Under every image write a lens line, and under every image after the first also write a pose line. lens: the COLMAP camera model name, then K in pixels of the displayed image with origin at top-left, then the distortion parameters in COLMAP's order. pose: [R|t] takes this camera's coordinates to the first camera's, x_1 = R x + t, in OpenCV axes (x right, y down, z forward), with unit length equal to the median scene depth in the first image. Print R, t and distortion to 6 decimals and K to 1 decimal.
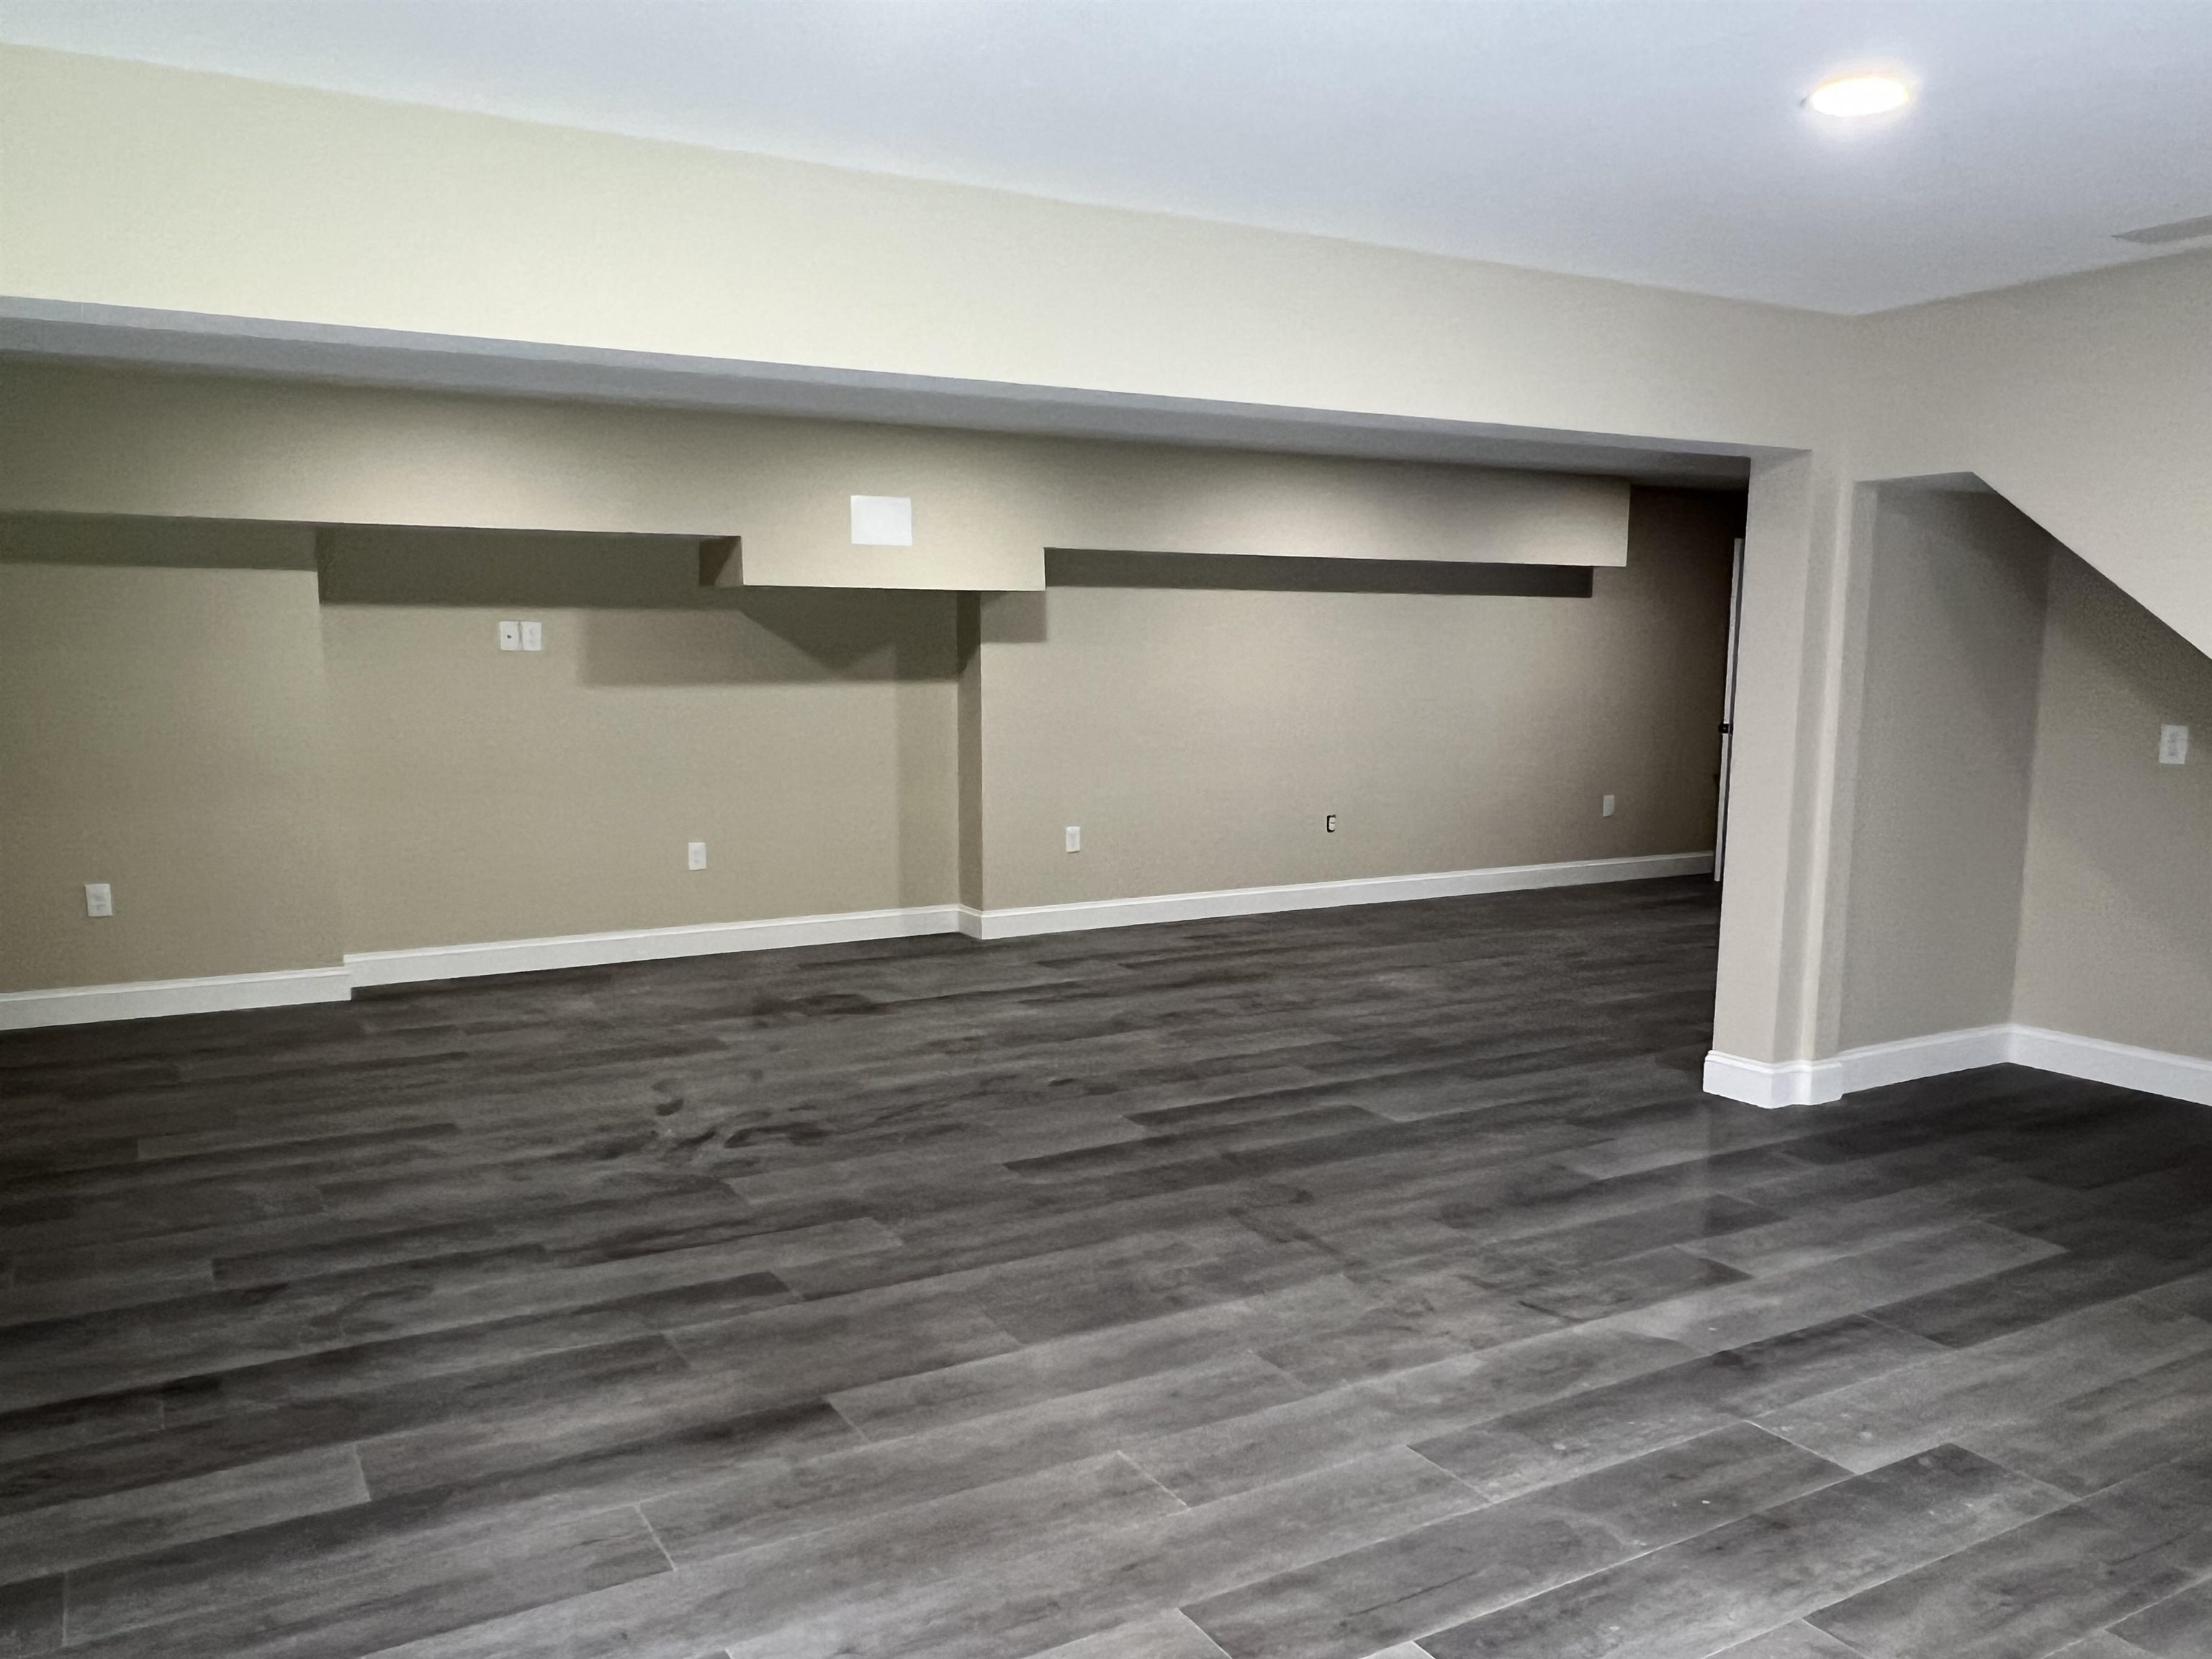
lens RADIAL K [[1671.2, 0, 1106.0], [0, 1671.2, 829.5], [0, 0, 1]] dist [0.004024, 0.001415]
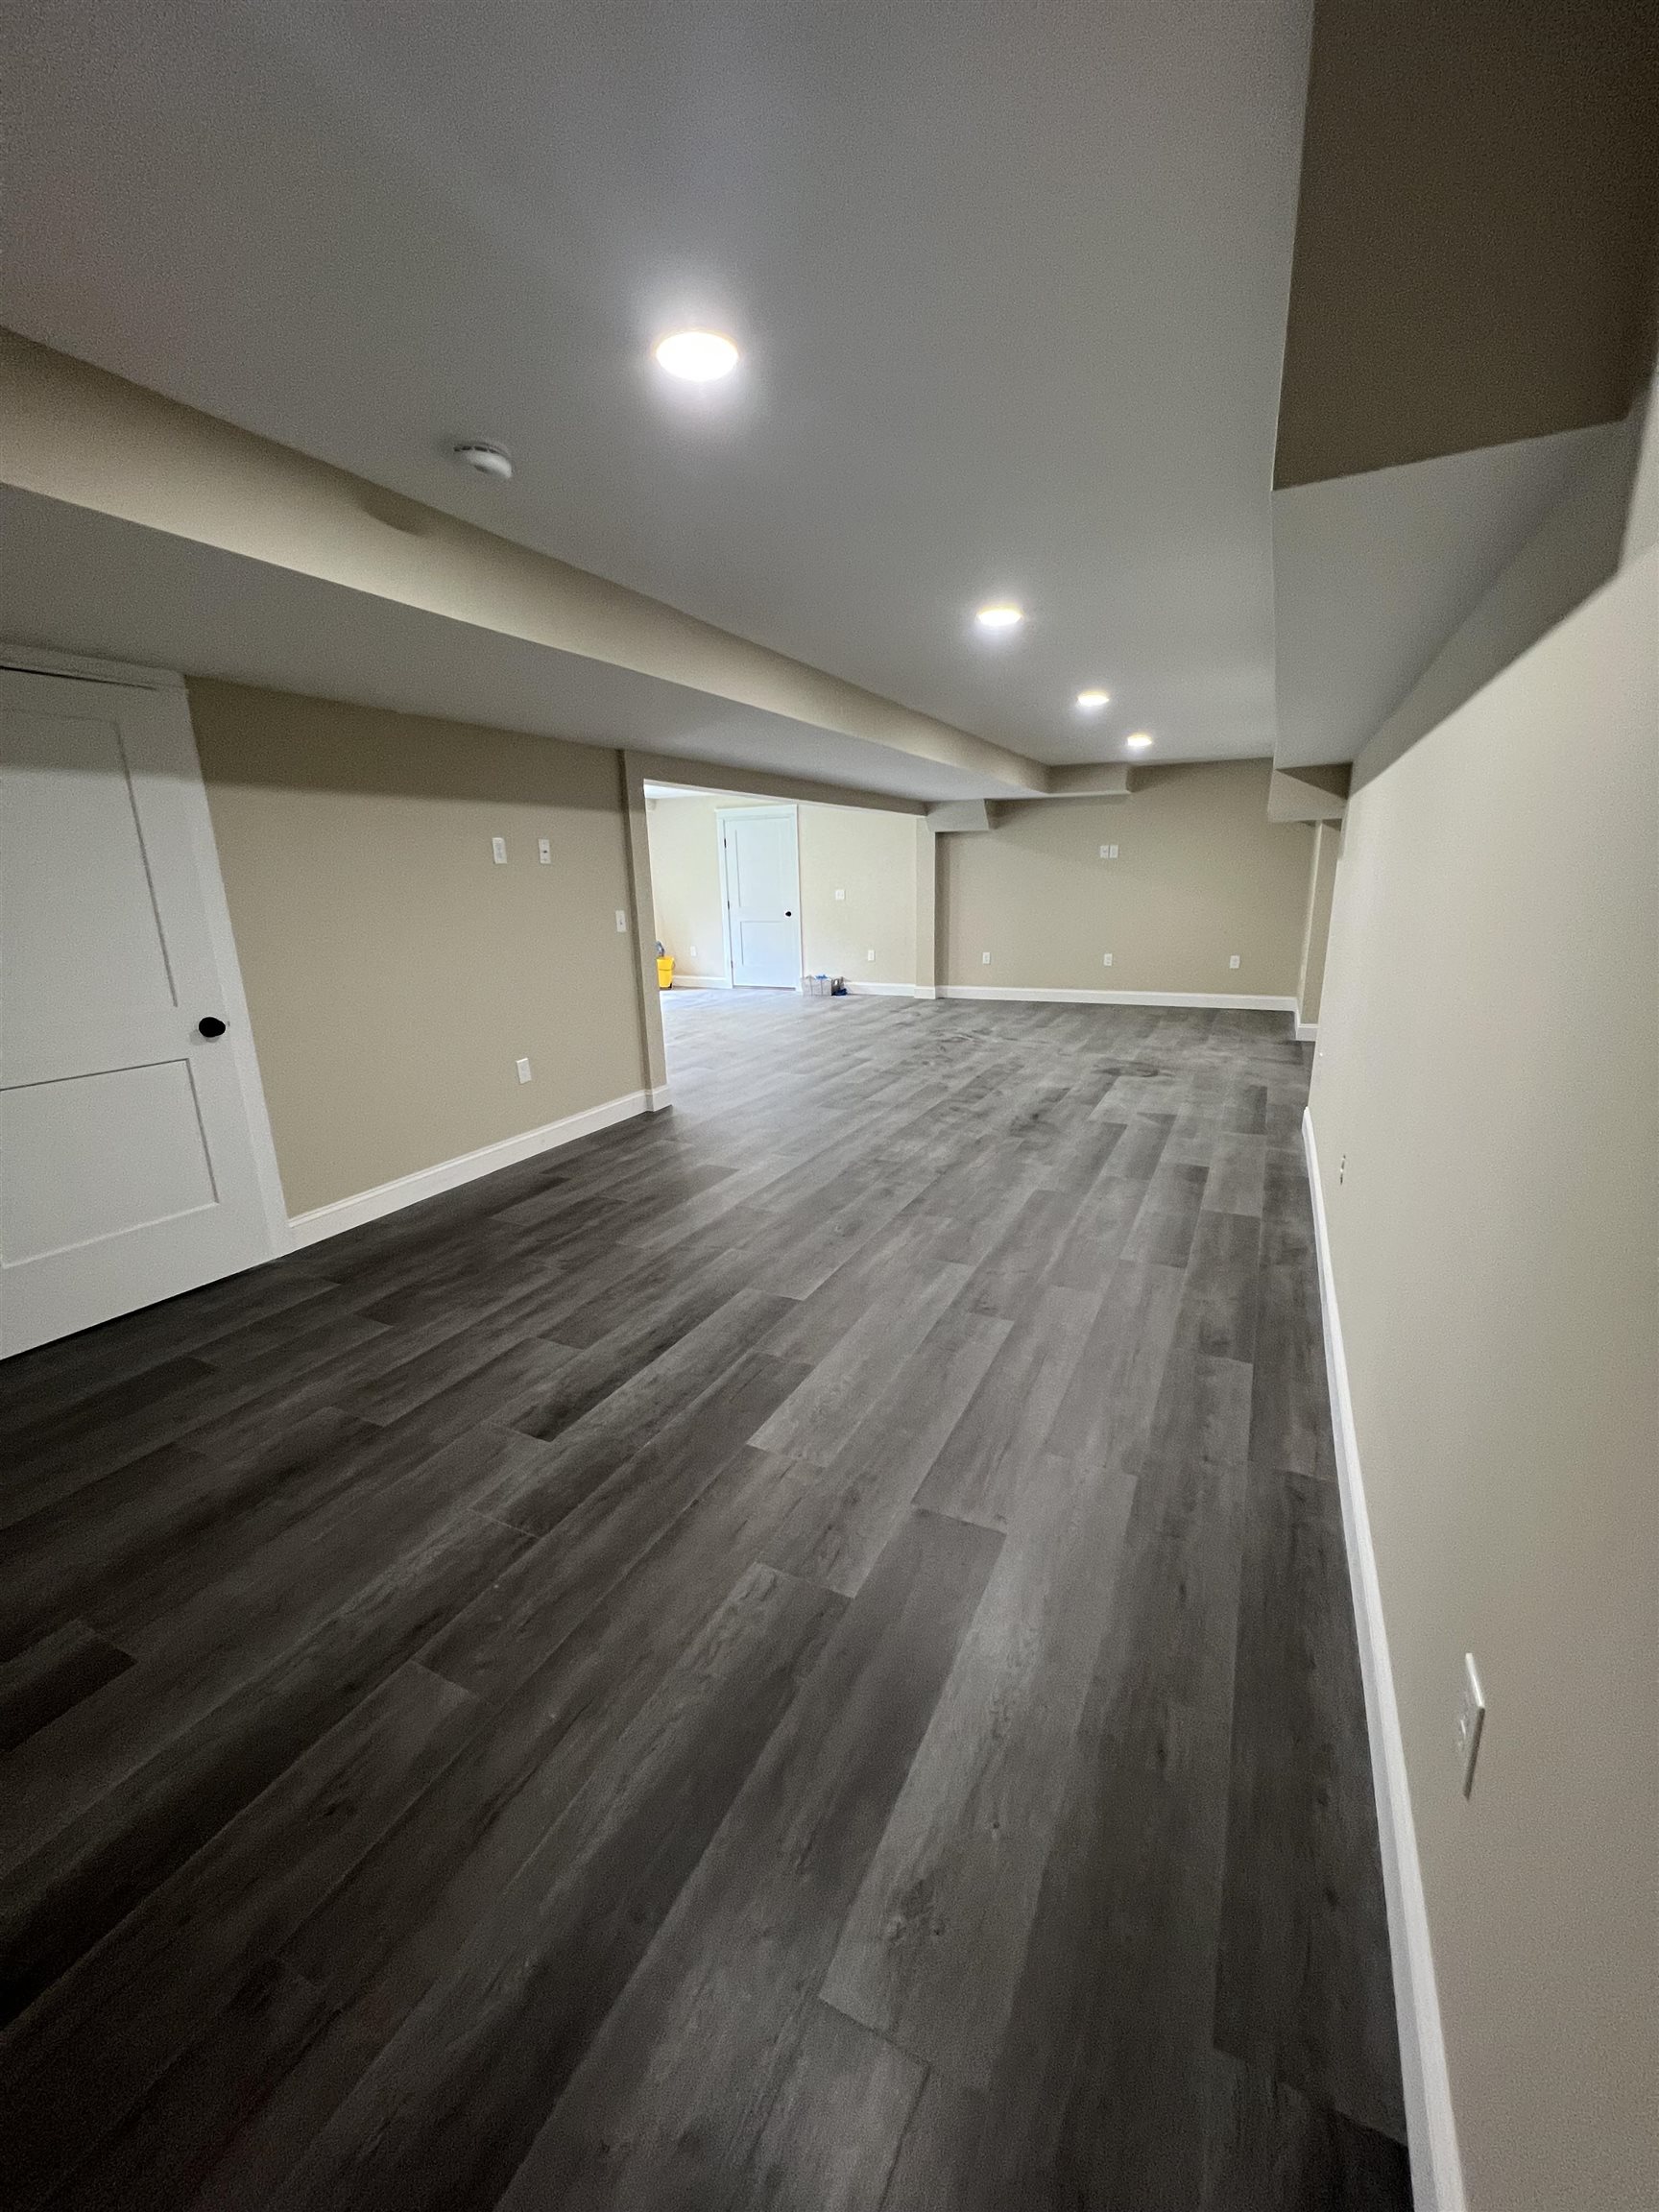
lens RADIAL K [[885.5, 0, 831.6], [0, 885.5, 1107.7], [0, 0, 1]] dist [-0.001295, 0.000509]
pose [[-0.822317, 0.163066, -0.545164, 0.759119], [-0.053245, 0.931806, 0.359030, -0.214889], [0.566533, 0.324264, -0.757558, 1.919225]]
